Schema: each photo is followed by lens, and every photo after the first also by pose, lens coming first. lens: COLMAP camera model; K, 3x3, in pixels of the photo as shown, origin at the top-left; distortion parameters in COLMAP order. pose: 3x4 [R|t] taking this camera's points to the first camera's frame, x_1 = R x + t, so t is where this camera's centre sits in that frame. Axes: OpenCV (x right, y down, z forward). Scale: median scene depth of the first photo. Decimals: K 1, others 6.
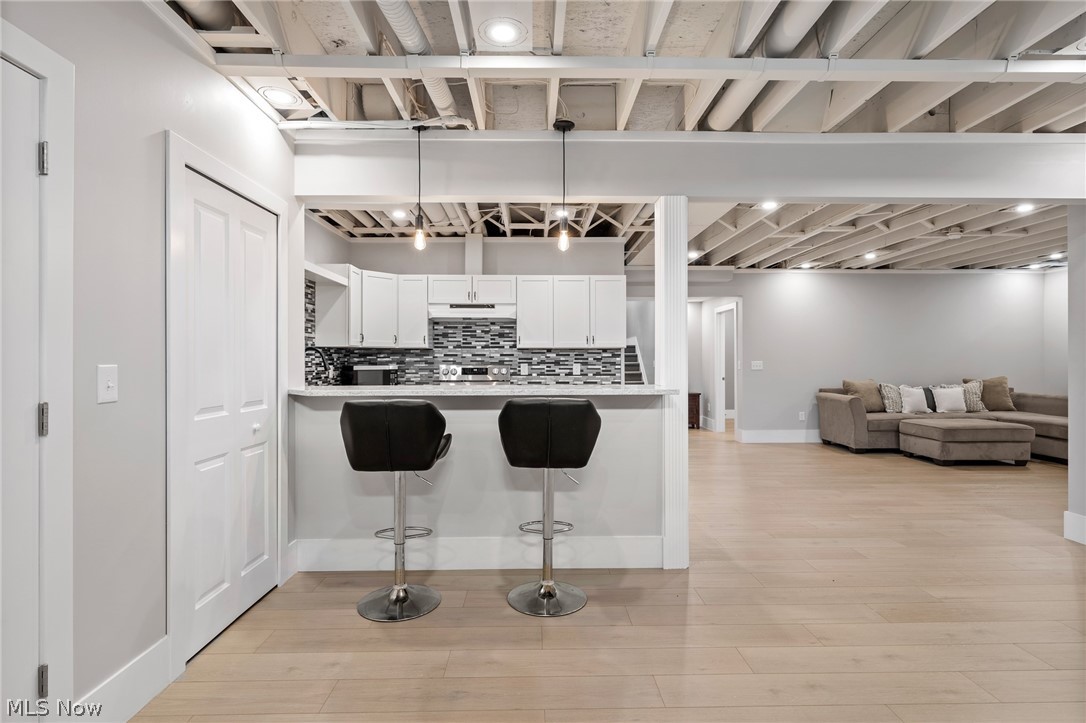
lens RADIAL K [[525.0, 0, 544.4], [0, 525.0, 359.9], [0, 0, 1]] dist [-0.000183, -0.000041]
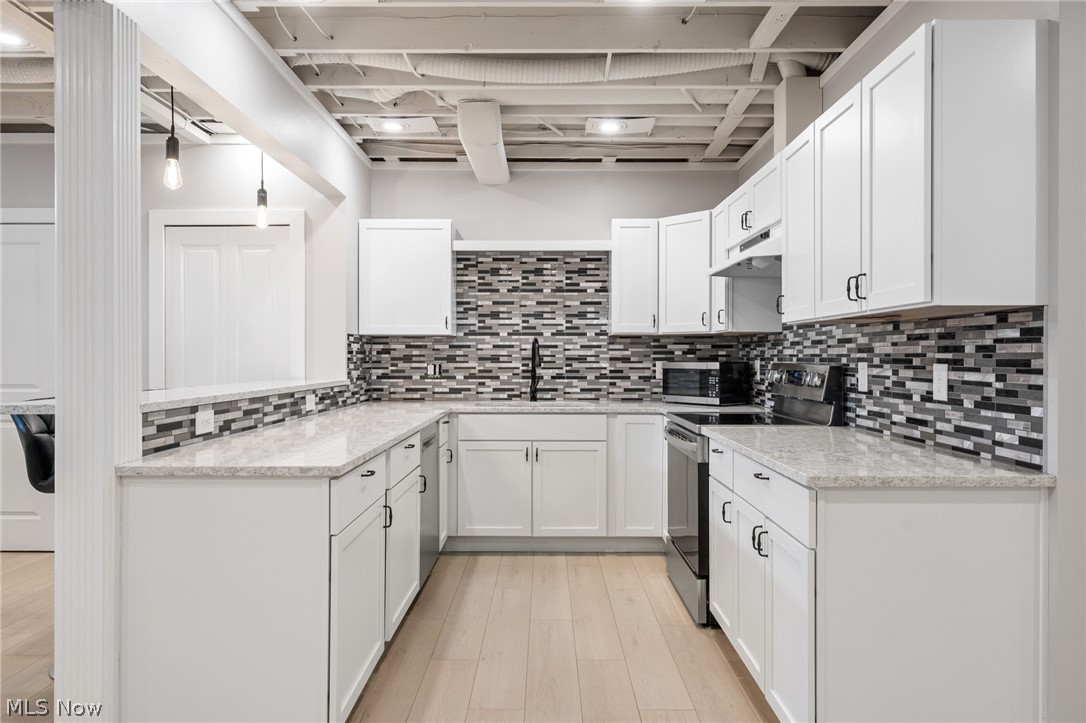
lens RADIAL K [[687.7, 0, 544.8], [0, 687.7, 358.9], [0, 0, 1]] dist [0.003573, 0.006101]
pose [[-0.022067, 0.006031, -0.999738, 0.471058], [-0.003263, 0.999976, 0.006105, 0.002171], [0.999751, 0.003396, -0.022047, 0.777273]]
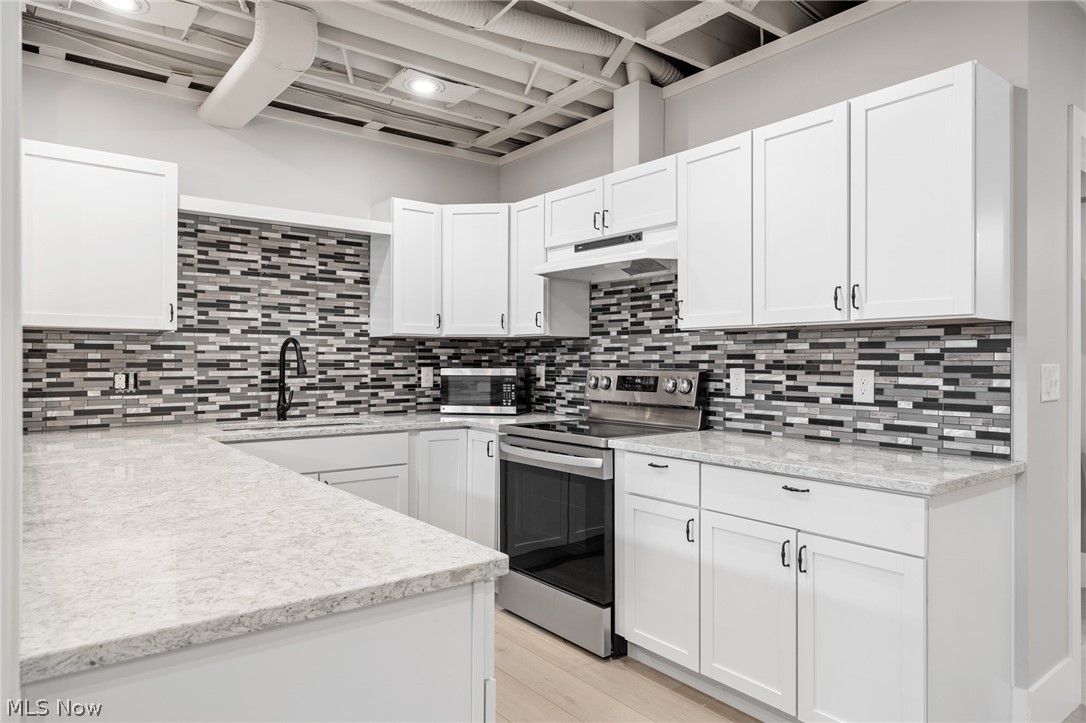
lens RADIAL K [[687.7, 0, 546.4], [0, 687.7, 359.4], [0, 0, 1]] dist [0.003573, 0.006101]
pose [[0.597585, 0.001763, -0.801804, 0.299376], [-0.005627, 0.999982, -0.001994, 0.002046], [0.801786, 0.005703, 0.597584, 0.563397]]
